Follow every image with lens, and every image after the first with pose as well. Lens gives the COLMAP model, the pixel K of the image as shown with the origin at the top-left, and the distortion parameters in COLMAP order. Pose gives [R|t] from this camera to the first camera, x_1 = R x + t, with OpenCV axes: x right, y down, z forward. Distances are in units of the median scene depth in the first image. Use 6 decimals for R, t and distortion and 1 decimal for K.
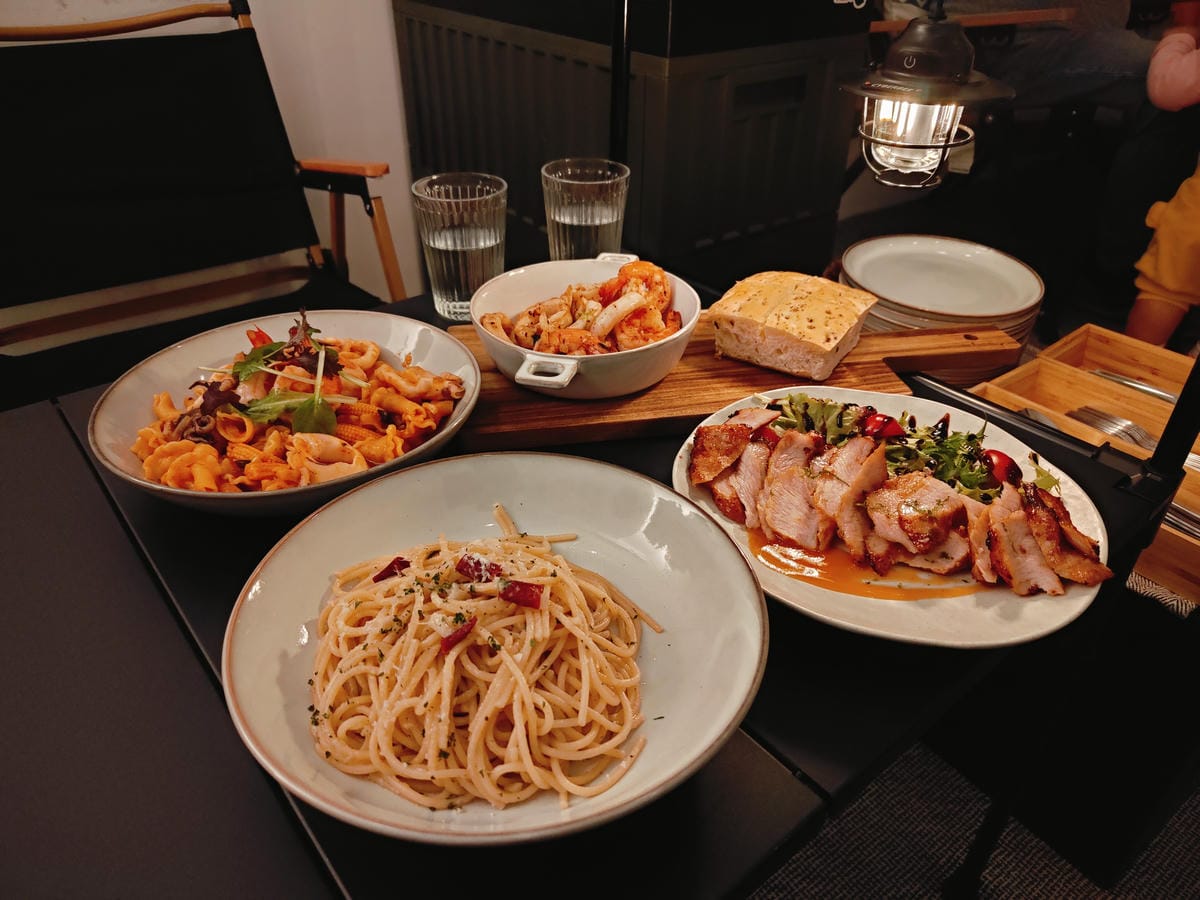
lens RADIAL K [[878.7, 0, 600.0], [0, 878.7, 450.0], [0, 0, 1]] dist [-0.001994, -0.001909]
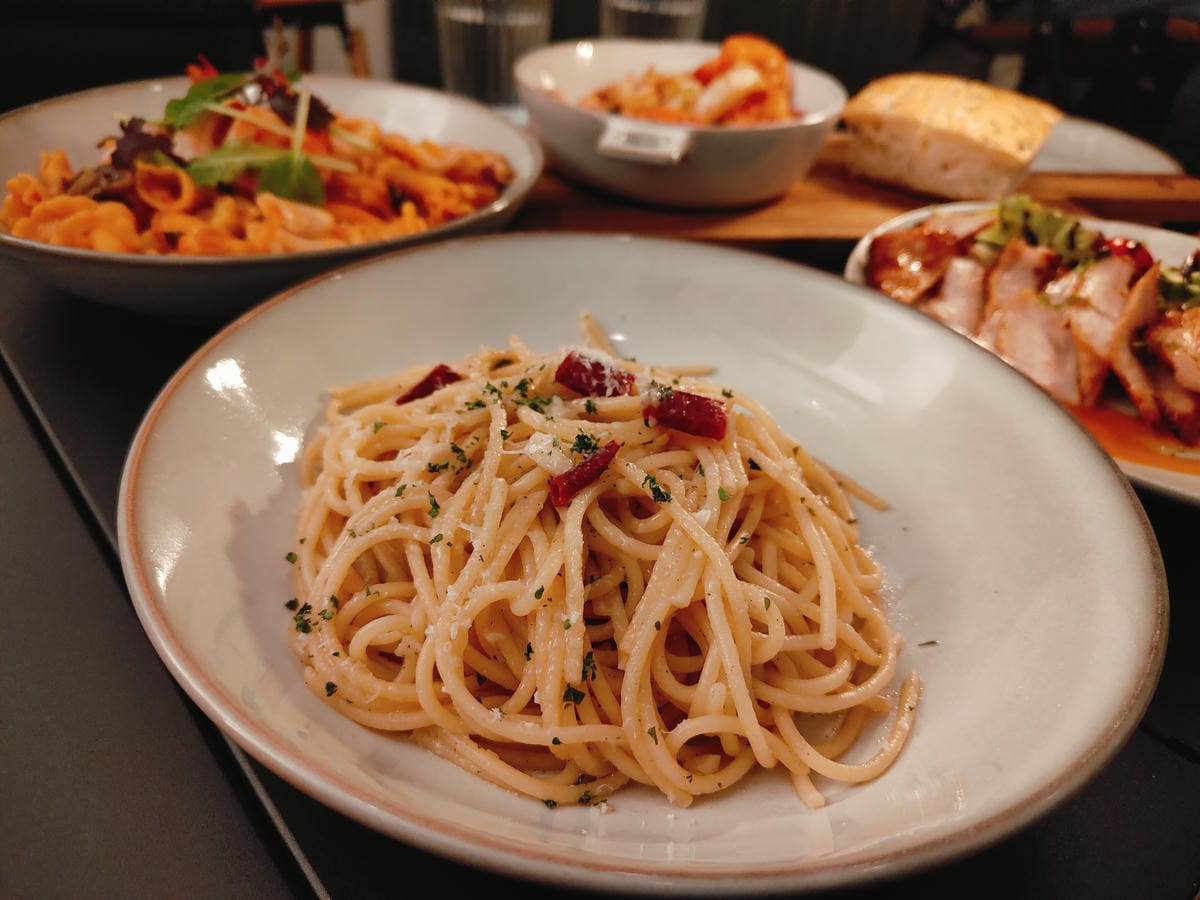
lens RADIAL K [[894.1, 0, 609.3], [0, 894.1, 451.4], [0, 0, 1]] dist [-0.012037, -0.003414]
pose [[0.997077, 0.044214, 0.062304, -0.179243], [-0.046899, 0.998003, 0.042318, 0.173767], [-0.060309, -0.045116, 0.997160, 0.467166]]
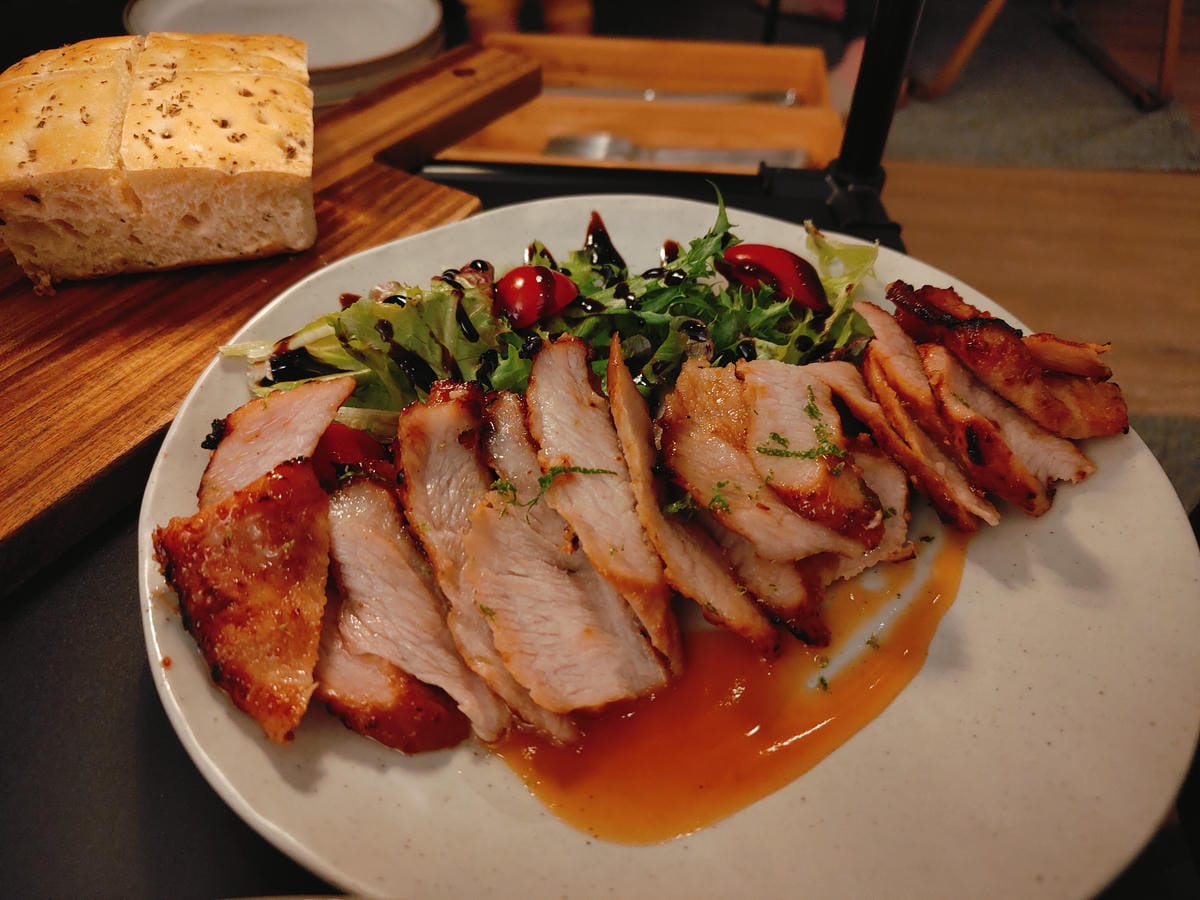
lens RADIAL K [[878.7, 0, 600.0], [0, 878.7, 450.0], [0, 0, 1]] dist [-0.001994, -0.001909]
pose [[0.672916, -0.512734, 0.533187, 0.095376], [0.387087, 0.858308, 0.336855, -0.142023], [-0.630355, -0.020285, 0.776042, 0.931482]]
